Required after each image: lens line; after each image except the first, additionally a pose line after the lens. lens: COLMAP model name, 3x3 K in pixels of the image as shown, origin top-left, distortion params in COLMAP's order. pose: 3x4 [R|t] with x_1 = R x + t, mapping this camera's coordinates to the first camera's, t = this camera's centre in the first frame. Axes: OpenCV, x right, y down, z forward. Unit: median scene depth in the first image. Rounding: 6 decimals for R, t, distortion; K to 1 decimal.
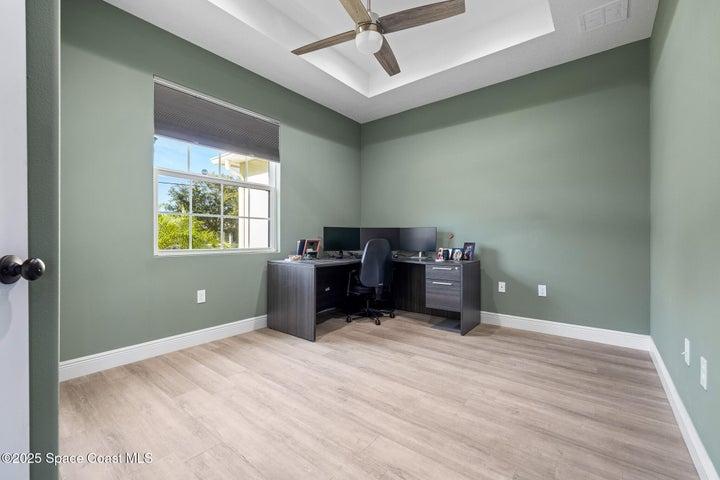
lens RADIAL K [[304.2, 0, 357.1], [0, 304.2, 239.0], [0, 0, 1]] dist [0.000216, 0.000299]
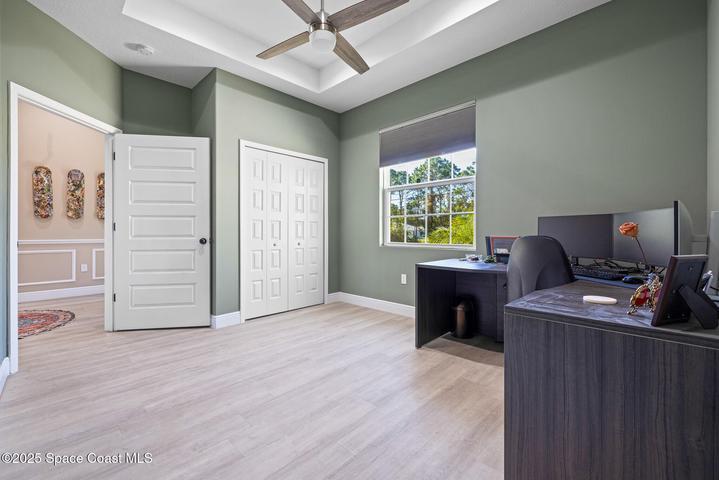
lens RADIAL K [[305.4, 0, 360.2], [0, 305.4, 233.5], [0, 0, 1]] dist [-0.000544, -0.000074]
pose [[-0.100239, 0.002028, -0.994961, 0.907586], [-0.000470, 0.999998, 0.002085, -0.008801], [0.994963, 0.000677, -0.100238, 1.067204]]
